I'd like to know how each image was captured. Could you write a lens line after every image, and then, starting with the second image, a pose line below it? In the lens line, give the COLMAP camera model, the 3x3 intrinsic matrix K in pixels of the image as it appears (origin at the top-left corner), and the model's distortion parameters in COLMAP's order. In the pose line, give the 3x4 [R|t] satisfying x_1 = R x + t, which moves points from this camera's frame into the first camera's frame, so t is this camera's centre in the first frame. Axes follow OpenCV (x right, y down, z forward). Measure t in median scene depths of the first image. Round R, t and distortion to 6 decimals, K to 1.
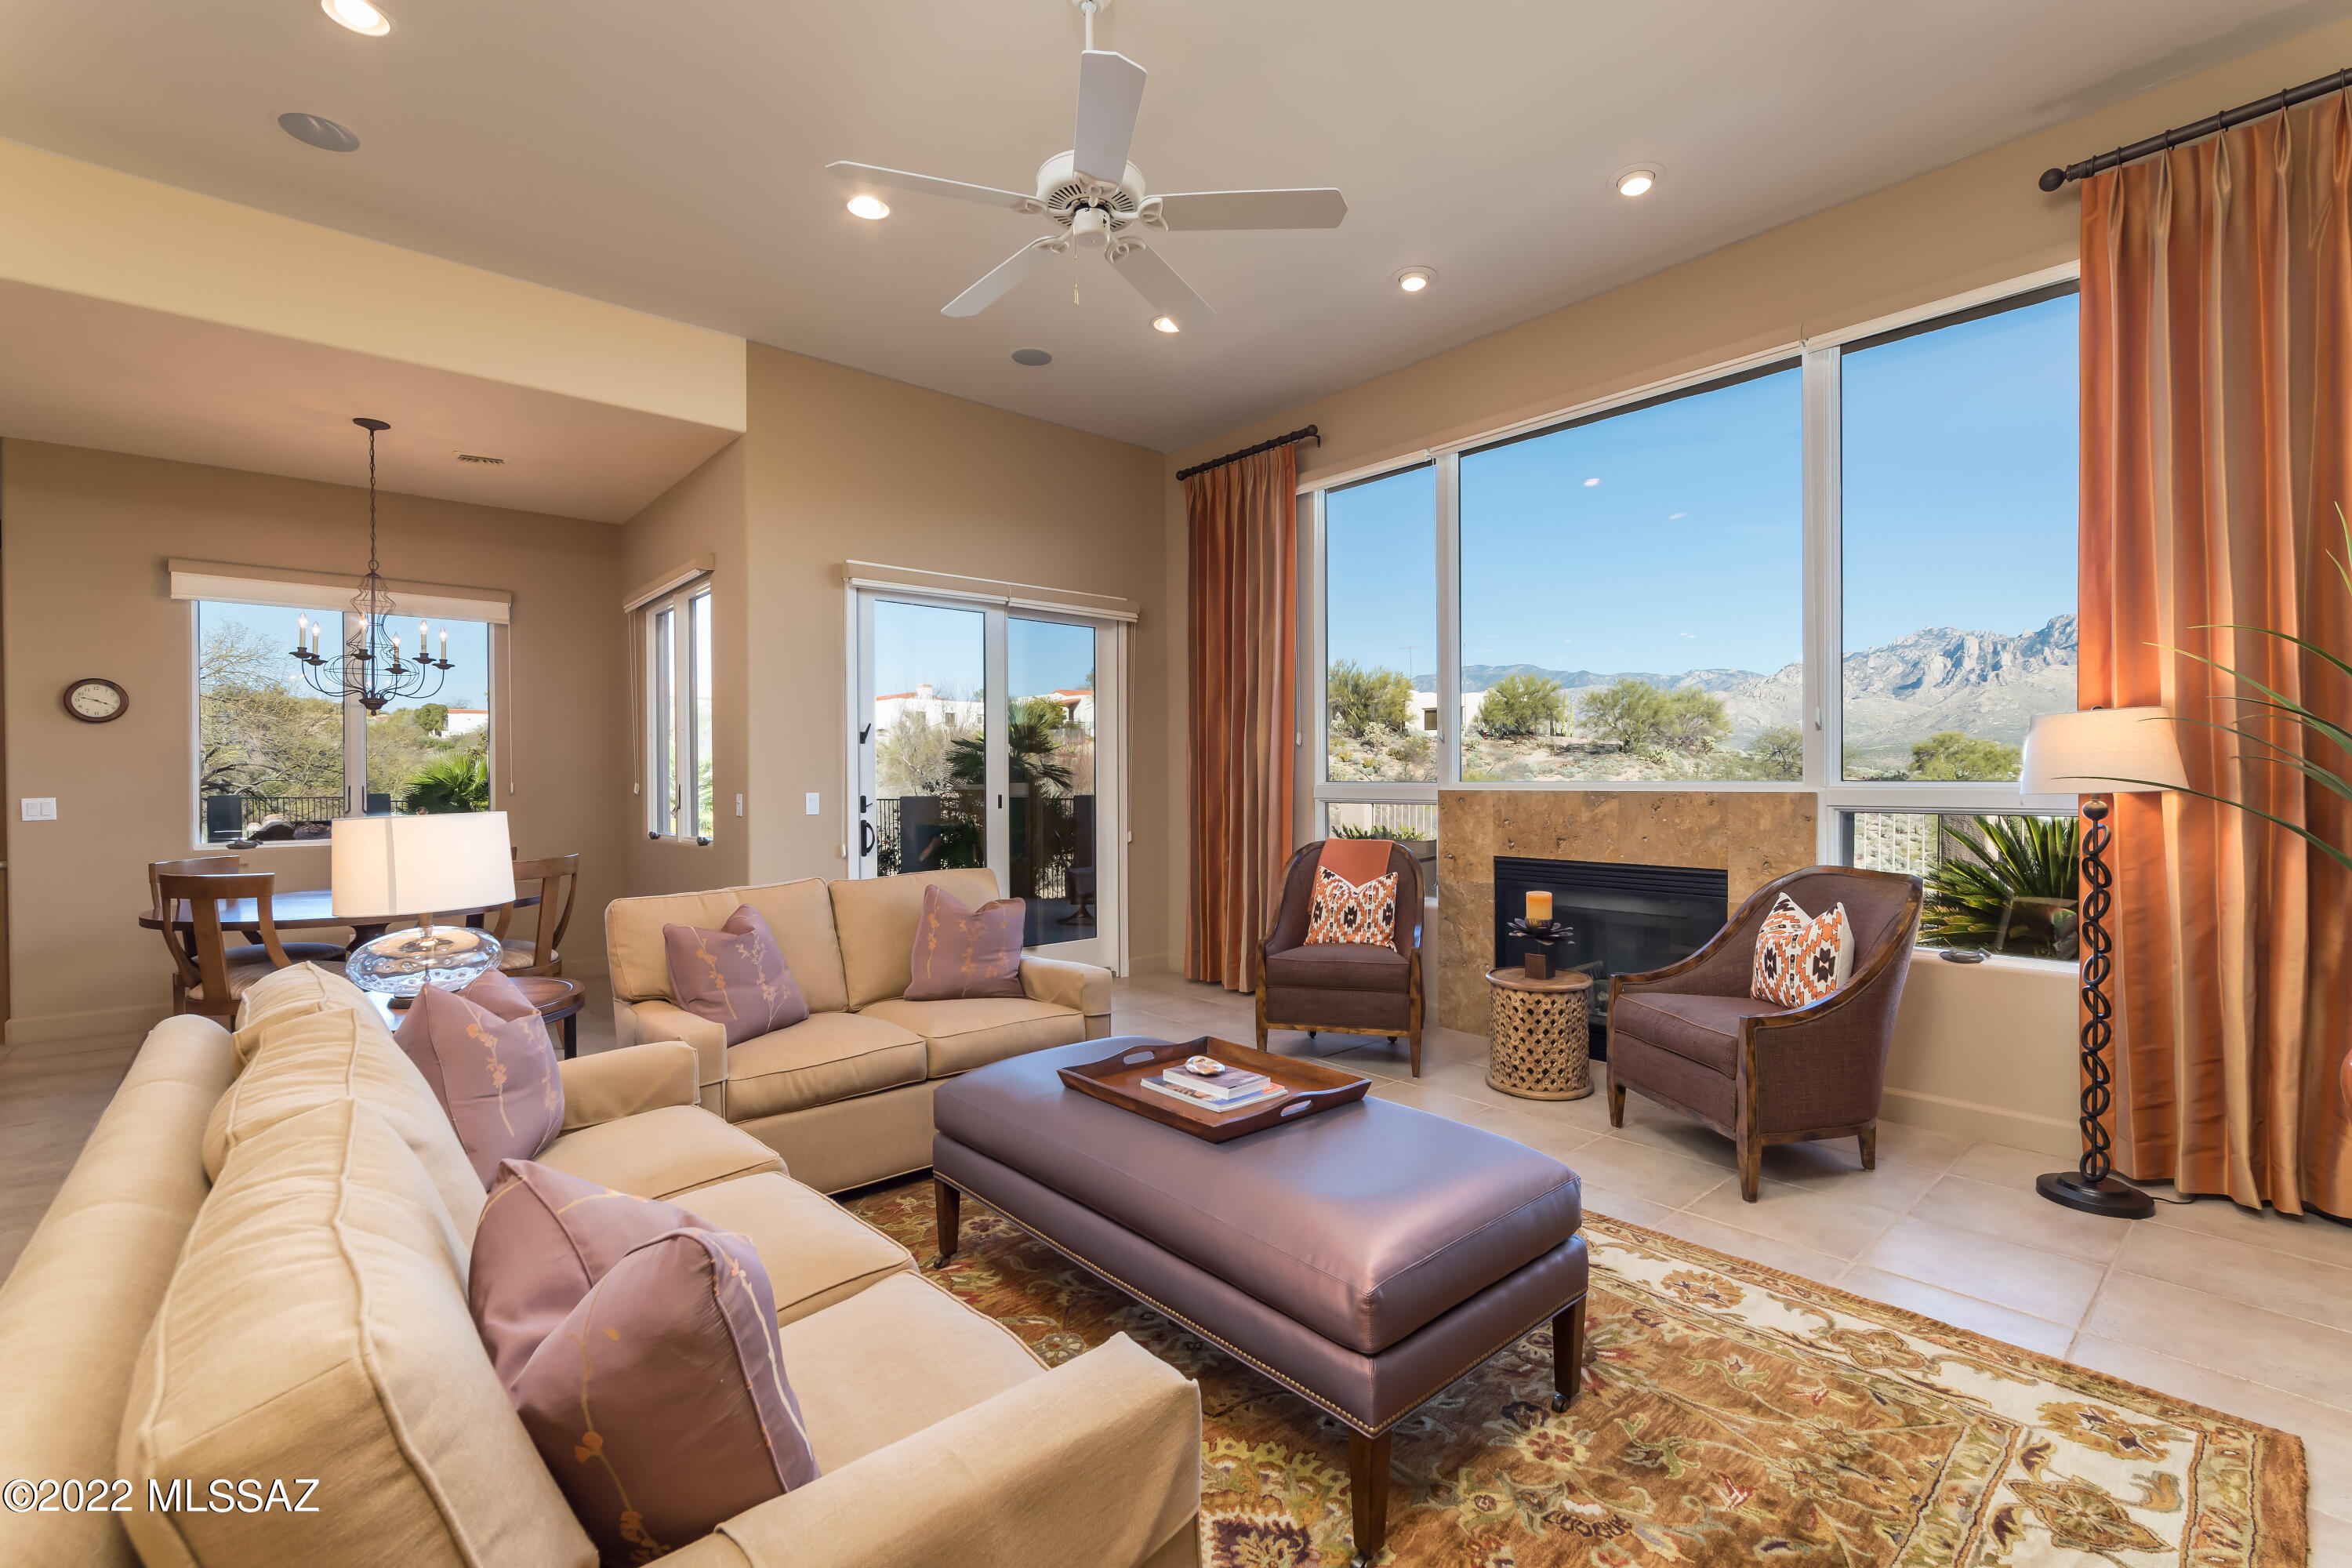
lens RADIAL K [[1029.4, 0, 1185.2], [0, 1029.4, 783.3], [0, 0, 1]] dist [-0.005499, 0.004861]
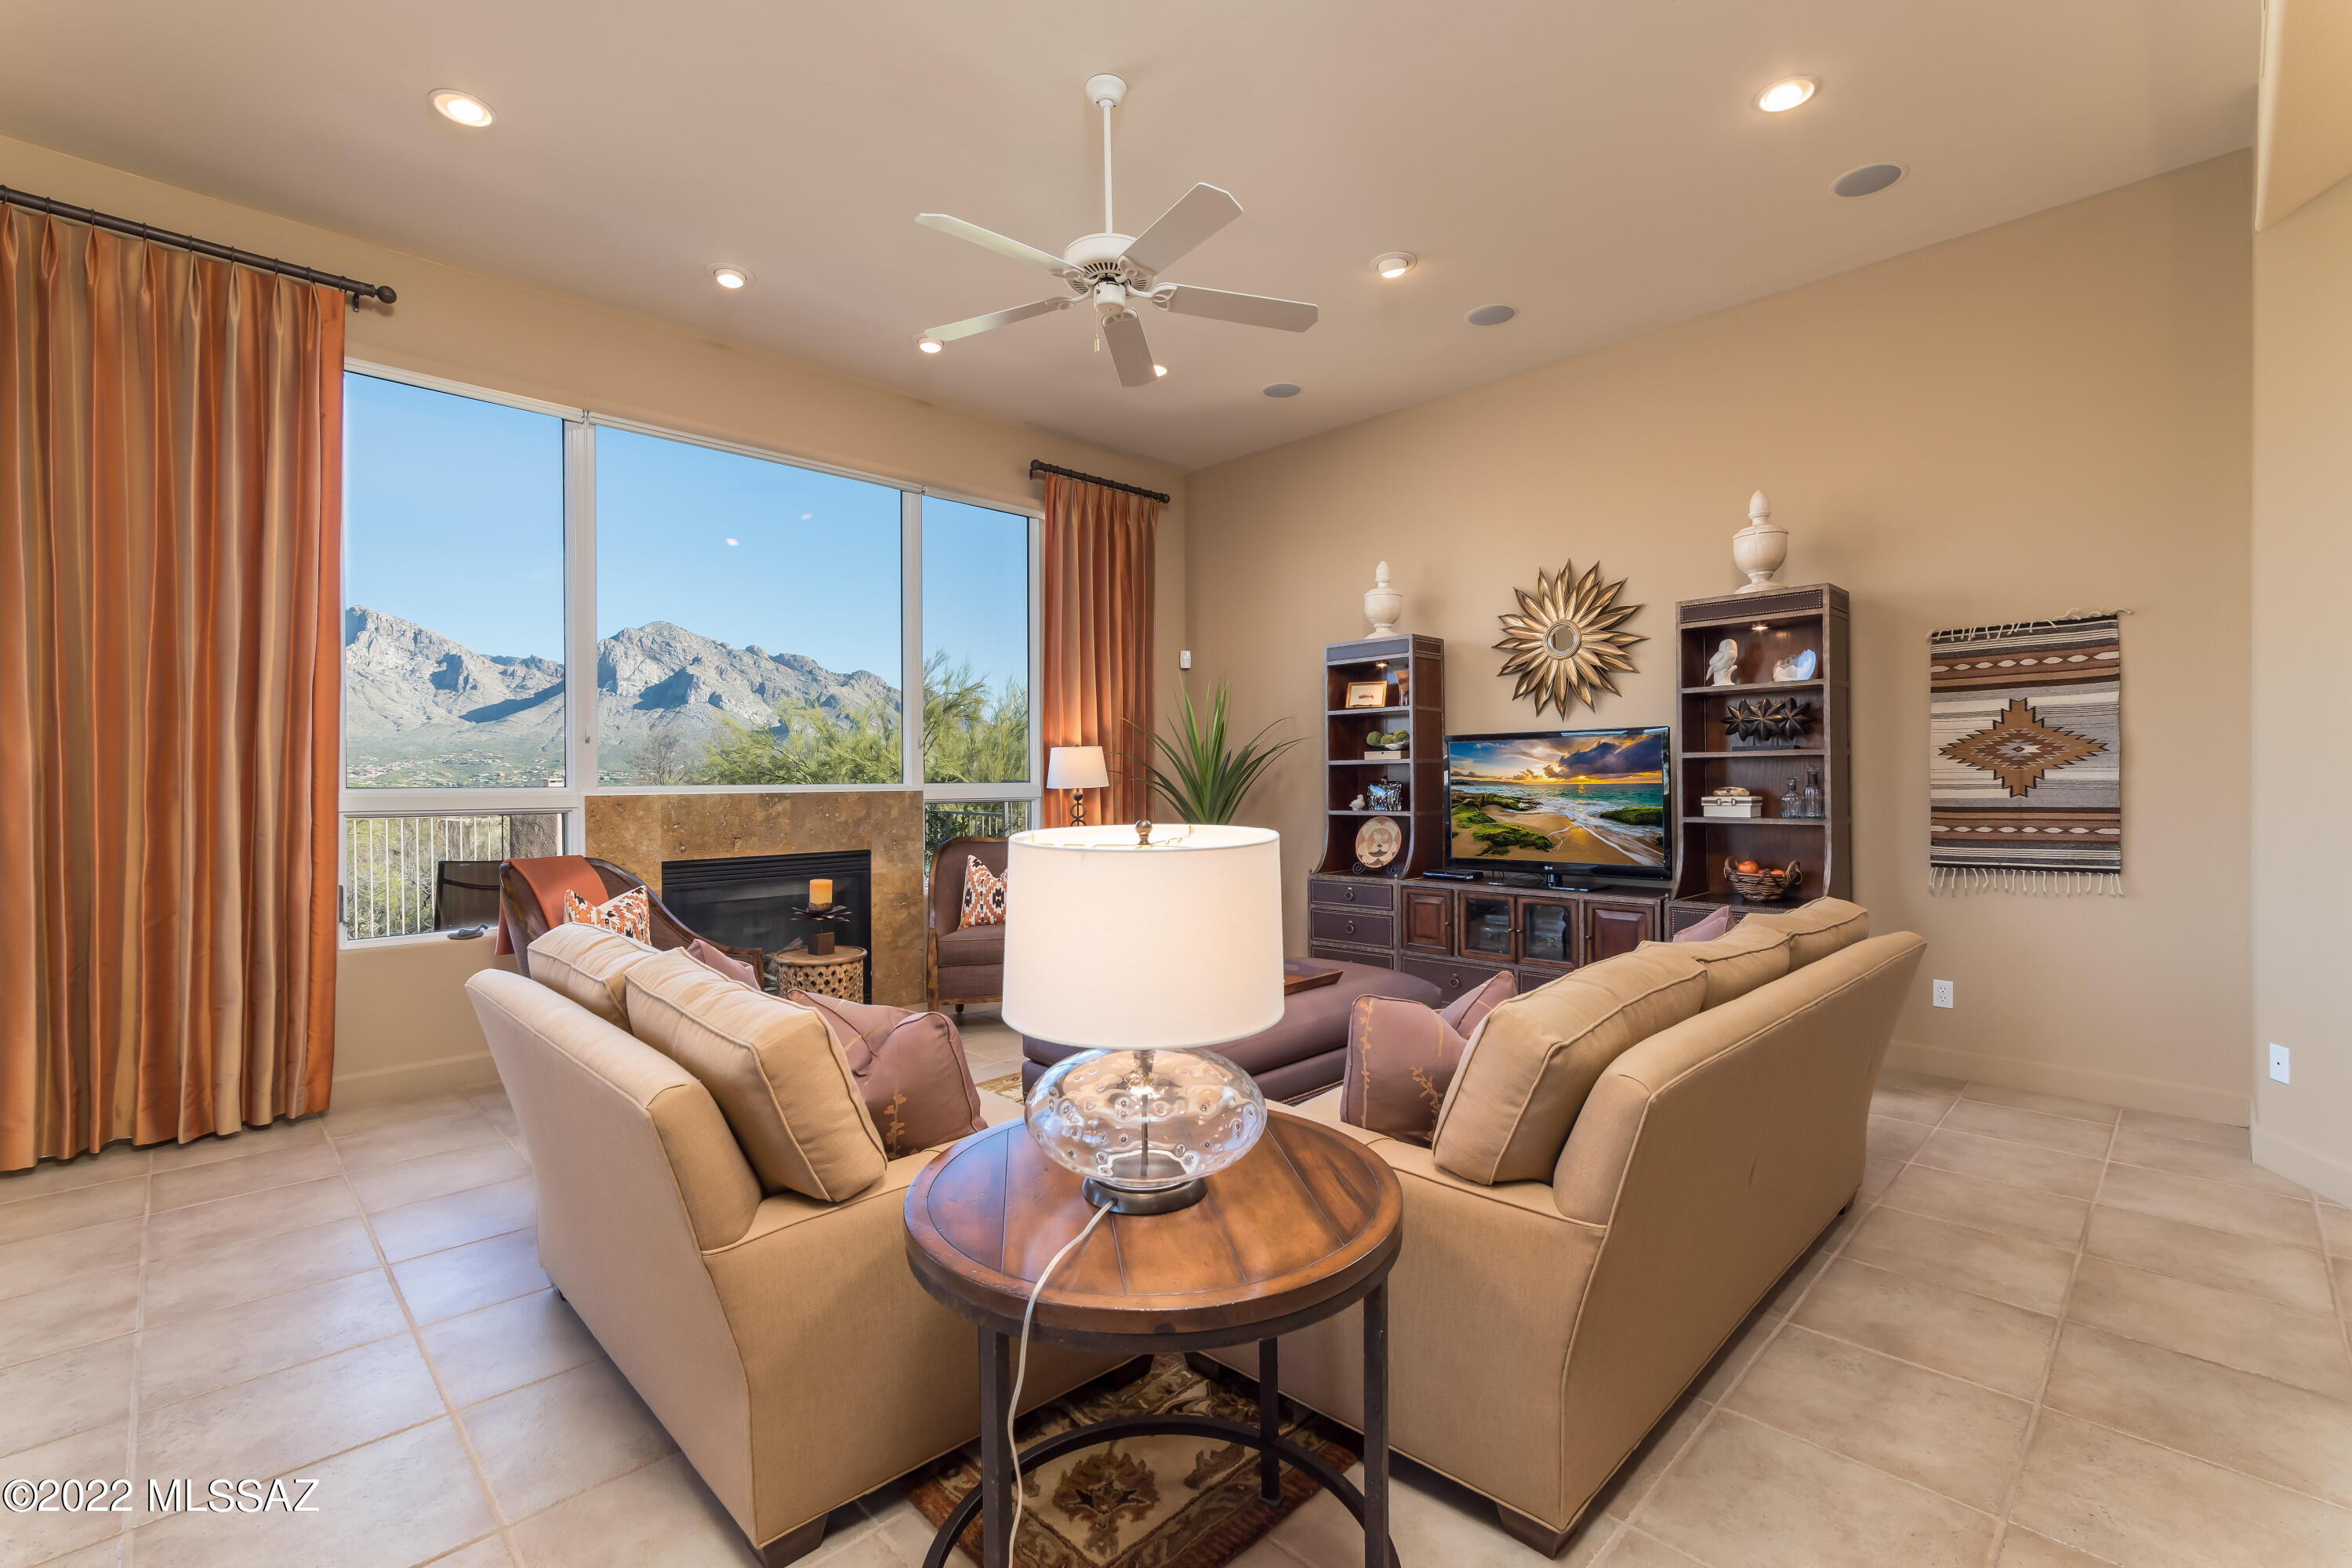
lens RADIAL K [[1029.4, 0, 1185.2], [0, 1029.4, 783.3], [0, 0, 1]] dist [-0.005499, 0.004861]
pose [[-0.063435, 0.001165, 0.997985, -1.007609], [0.012290, 0.999924, -0.000387, 0.004784], [-0.997910, 0.012241, -0.063445, 0.842292]]
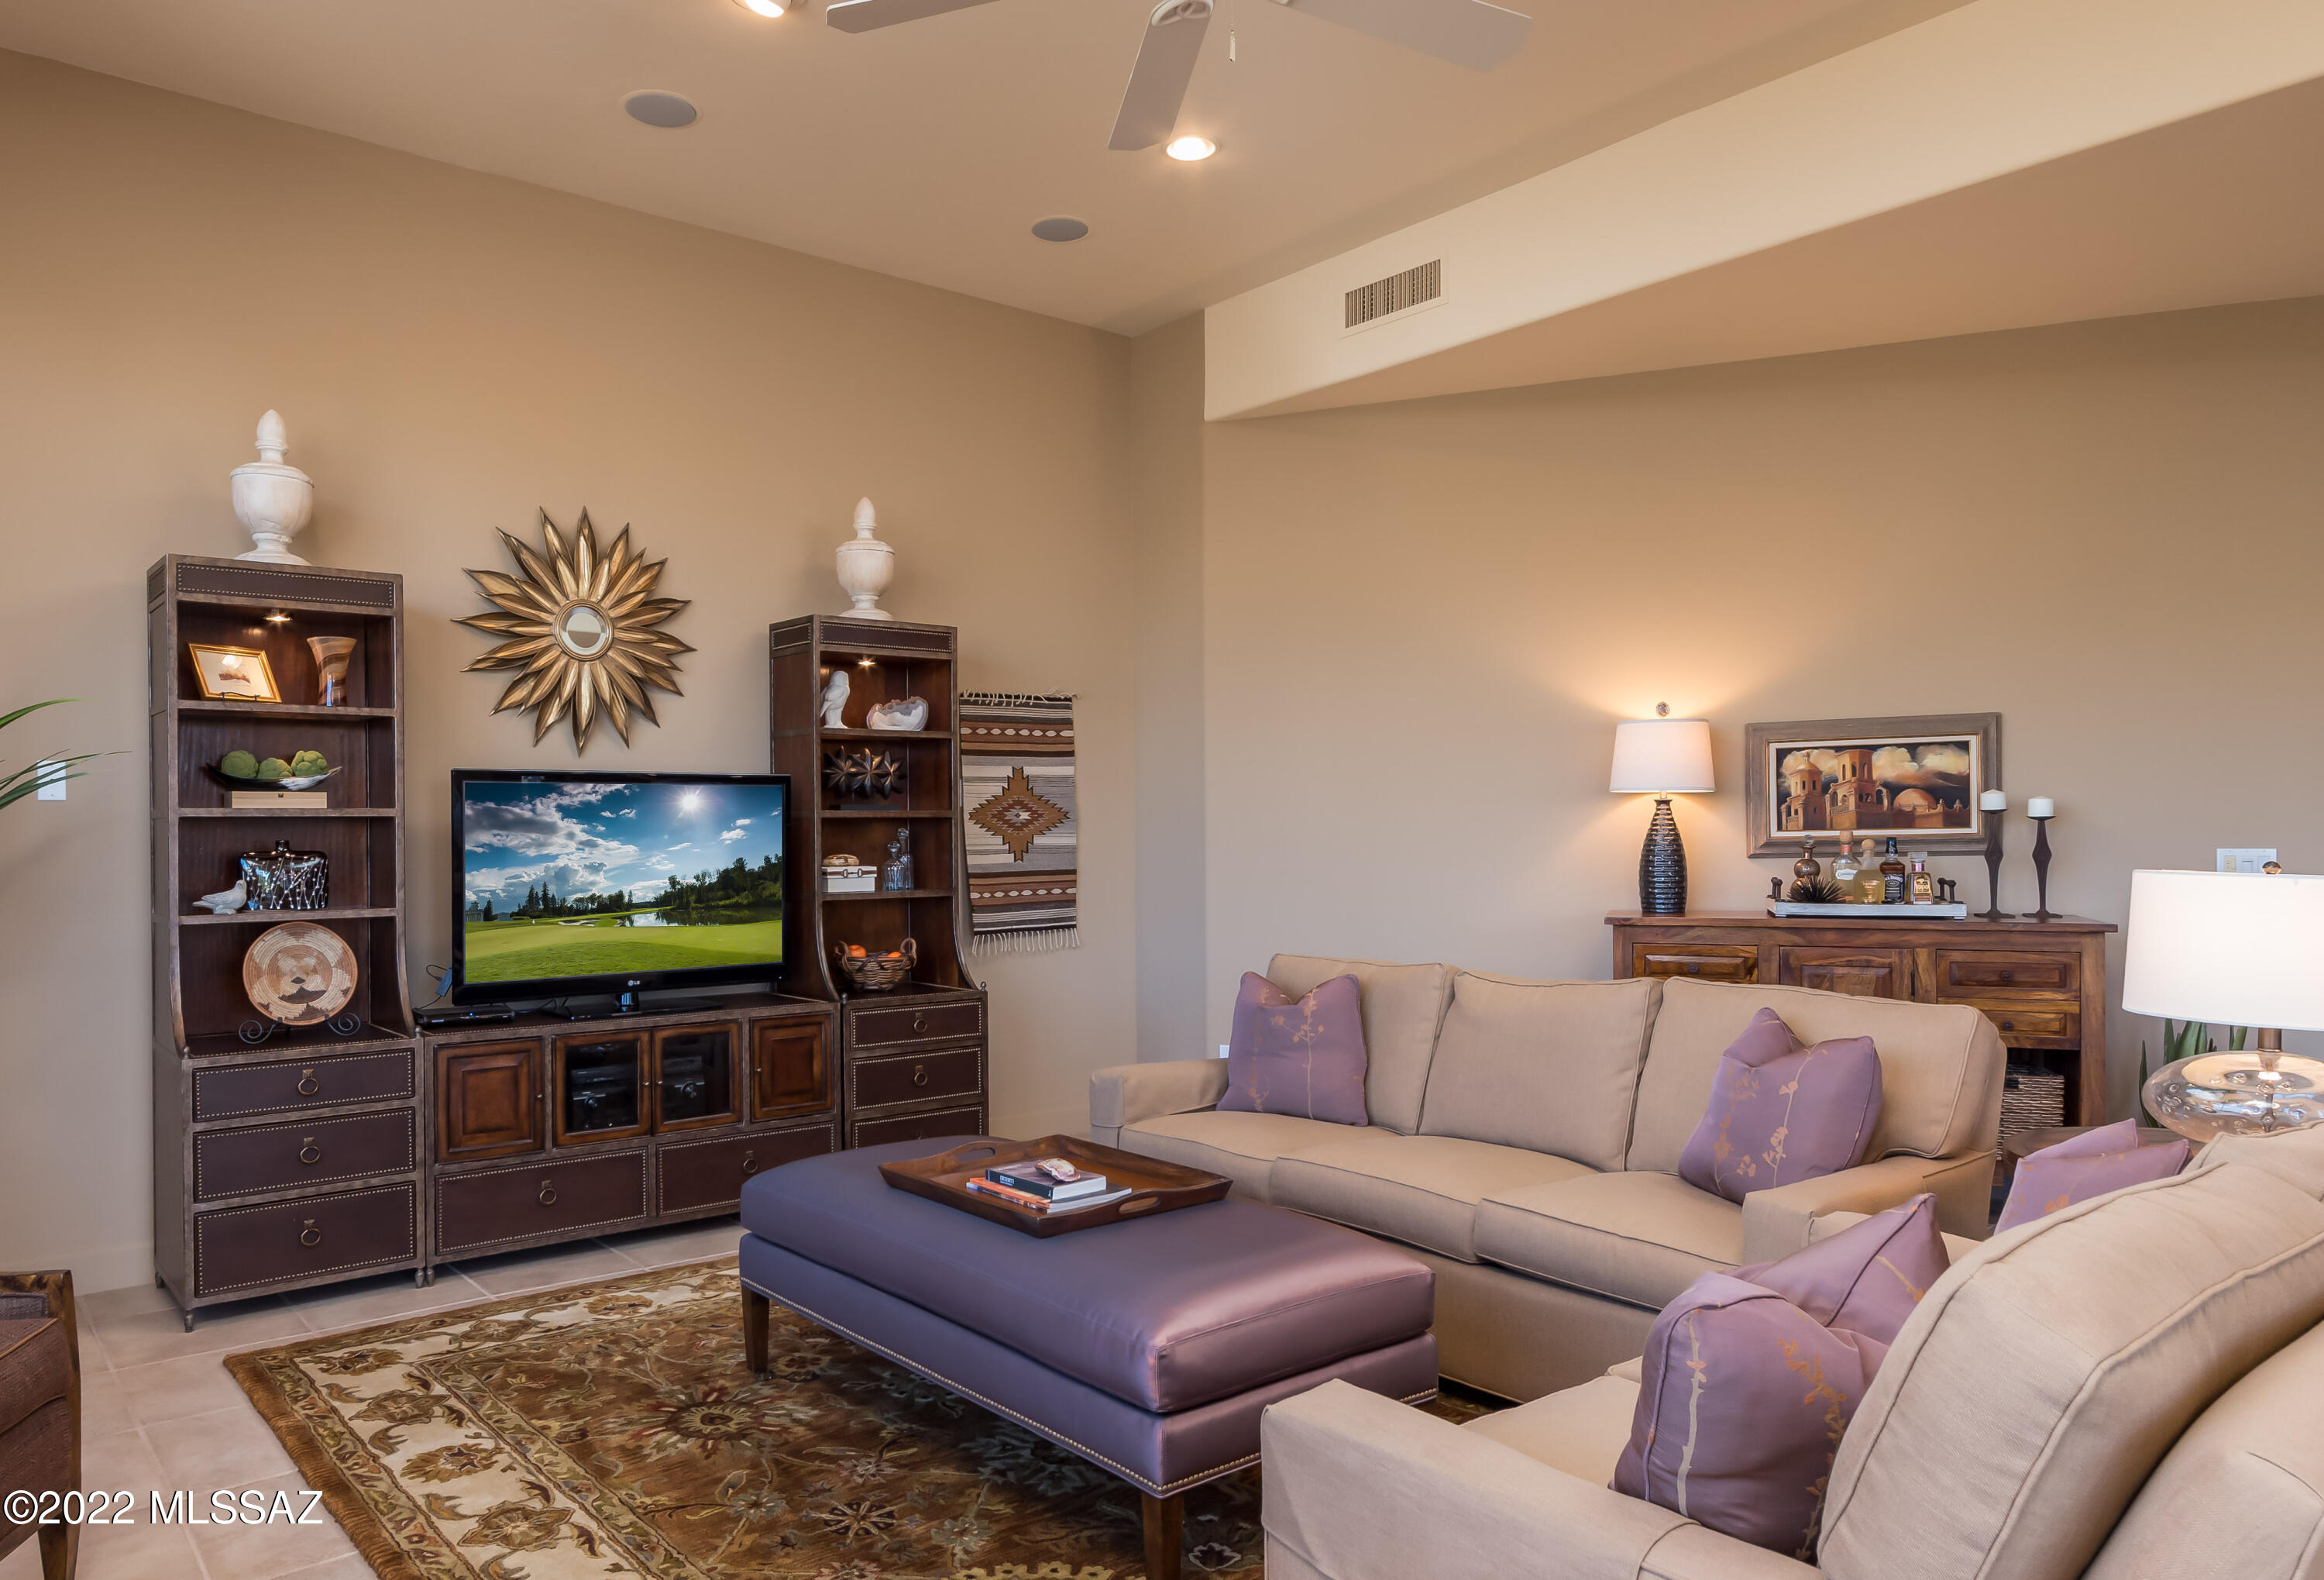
lens RADIAL K [[1538.9, 0, 1058.5], [0, 1538.9, 842.5], [0, 0, 1]] dist [0.000887, 0.000126]
pose [[-0.998650, 0.012500, 0.050420, -0.035218], [0.012884, 0.999890, 0.007313, -0.003634], [-0.050324, 0.007953, -0.998701, 1.639335]]
